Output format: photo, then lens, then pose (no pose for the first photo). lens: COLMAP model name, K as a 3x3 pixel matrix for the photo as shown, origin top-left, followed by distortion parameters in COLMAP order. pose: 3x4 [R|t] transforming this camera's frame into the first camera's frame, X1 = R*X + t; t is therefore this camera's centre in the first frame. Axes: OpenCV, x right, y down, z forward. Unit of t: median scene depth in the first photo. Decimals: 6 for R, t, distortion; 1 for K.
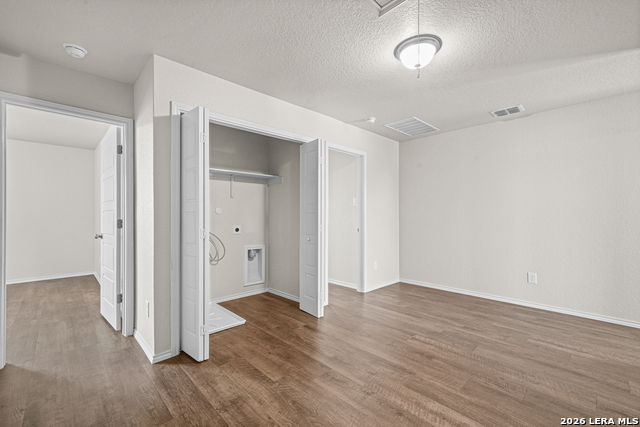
lens RADIAL K [[274.9, 0, 320.0], [0, 274.9, 215.1], [0, 0, 1]] dist [0.002881, 0.004658]
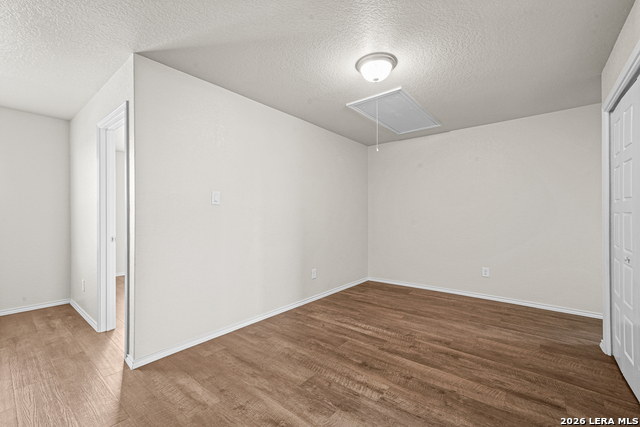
lens RADIAL K [[274.9, 0, 320.0], [0, 274.9, 215.1], [0, 0, 1]] dist [0.002881, 0.004658]
pose [[-0.993724, -0.000389, -0.111857, 0.698895], [-0.000937, 0.999988, 0.004841, -0.010791], [0.111854, 0.004916, -0.993712, 2.054597]]
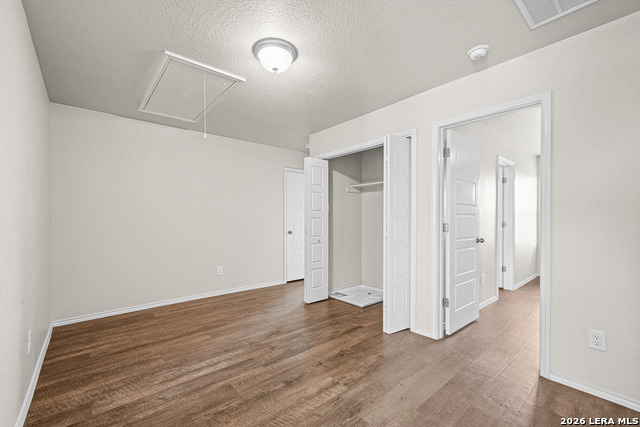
lens RADIAL K [[274.9, 0, 320.0], [0, 274.9, 215.1], [0, 0, 1]] dist [0.002881, 0.004658]
pose [[-0.061381, -0.012067, -0.998041, 1.350631], [-0.007716, 0.999903, -0.011615, -0.008402], [0.998085, 0.006988, -0.061468, 1.219534]]
